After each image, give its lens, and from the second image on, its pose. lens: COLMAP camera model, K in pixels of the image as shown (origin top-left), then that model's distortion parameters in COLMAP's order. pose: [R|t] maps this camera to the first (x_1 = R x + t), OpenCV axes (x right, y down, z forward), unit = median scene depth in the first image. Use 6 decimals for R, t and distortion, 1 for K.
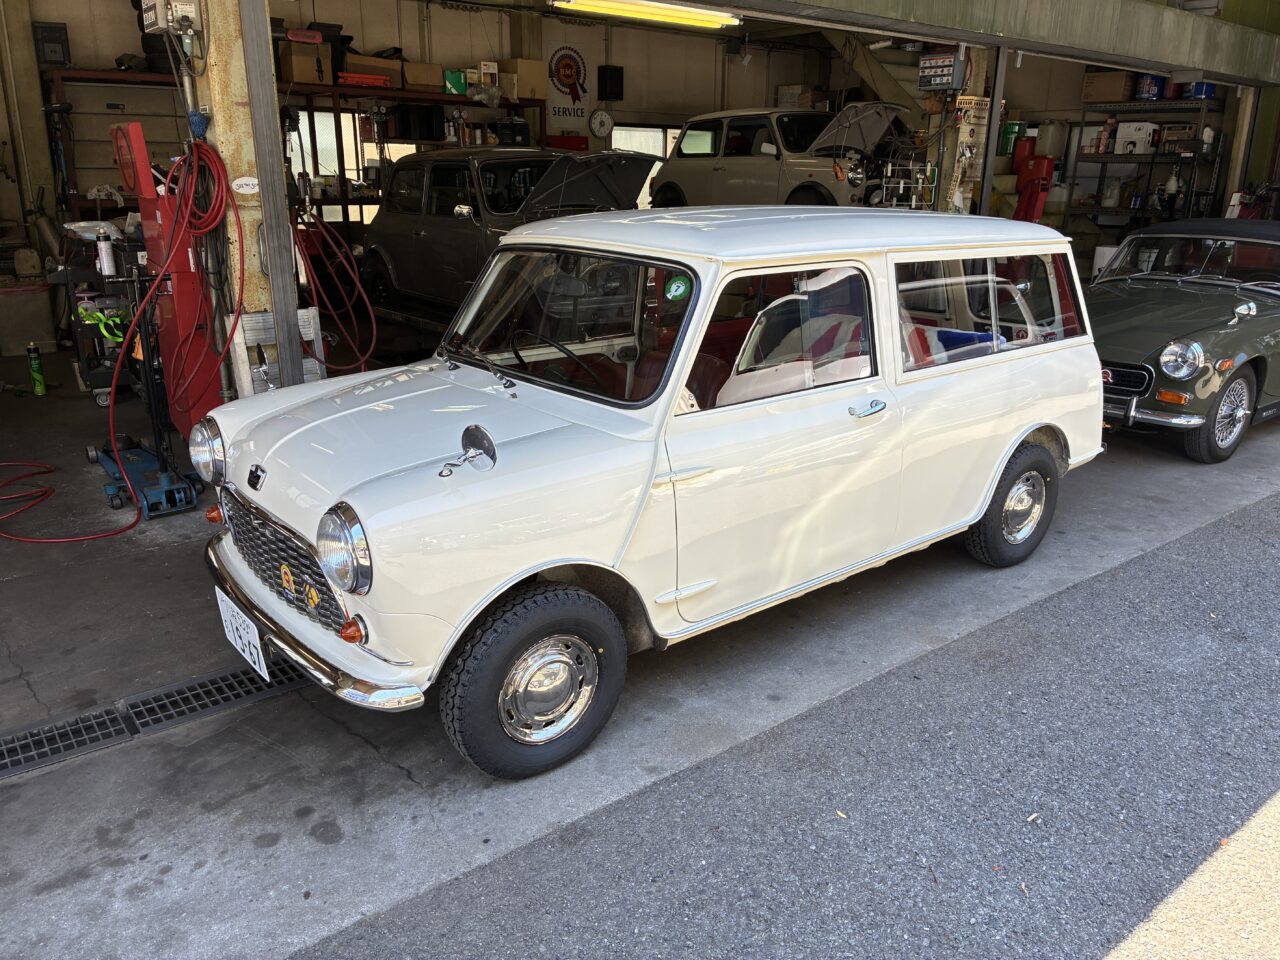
lens RADIAL K [[972.0, 0, 640.9], [0, 972.0, 478.4], [0, 0, 1]] dist [0.017722, -0.047556]
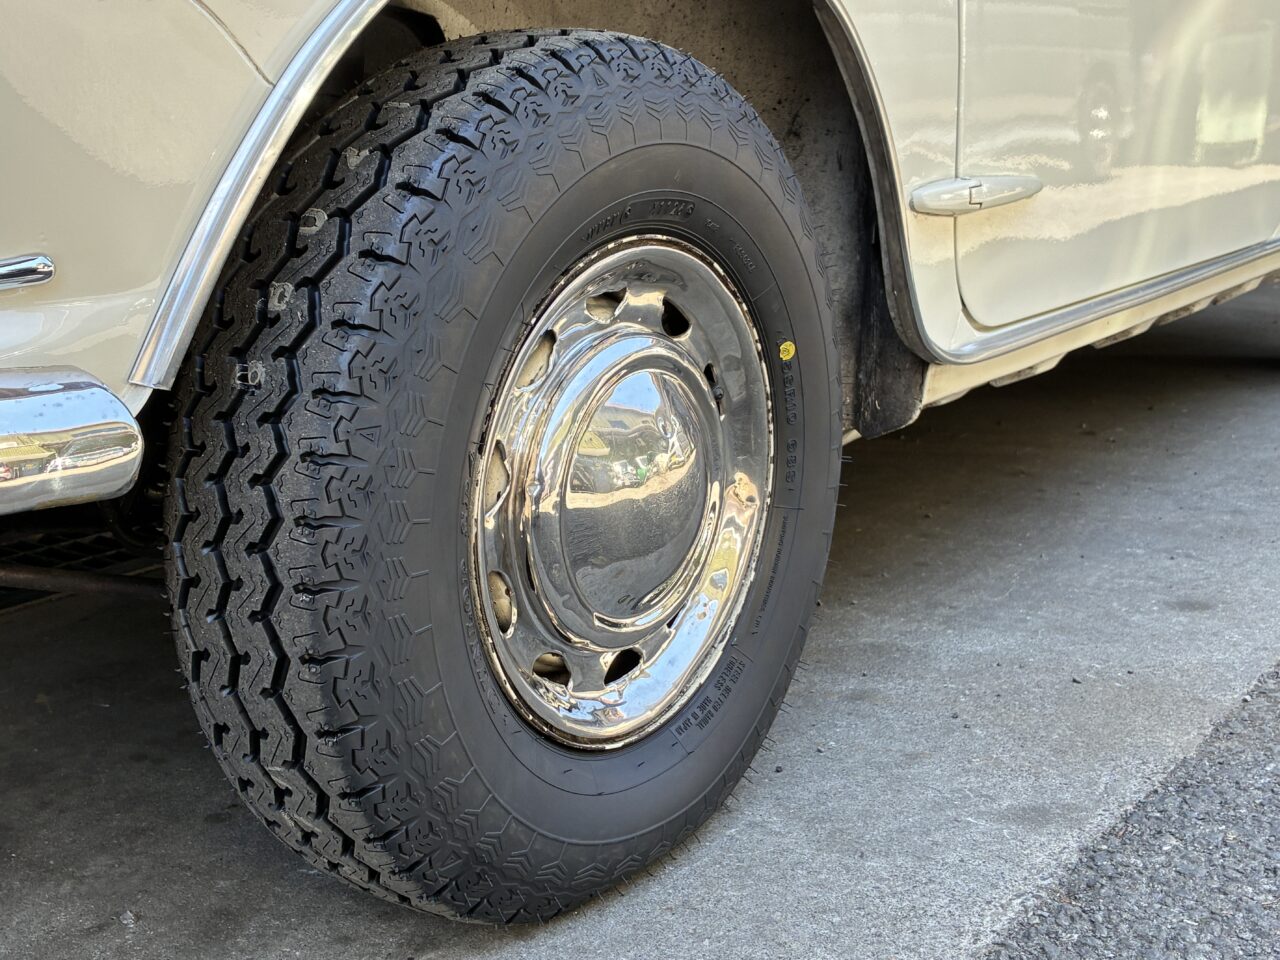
lens RADIAL K [[1780.8, 0, 639.0], [0, 1780.8, 480.6], [0, 0, 1]] dist [0.027937, 0.000000]
pose [[0.961102, -0.083967, 0.263120, -0.201577], [0.102344, 0.993120, -0.056908, 0.236866], [-0.256532, 0.081623, 0.963083, 0.598686]]
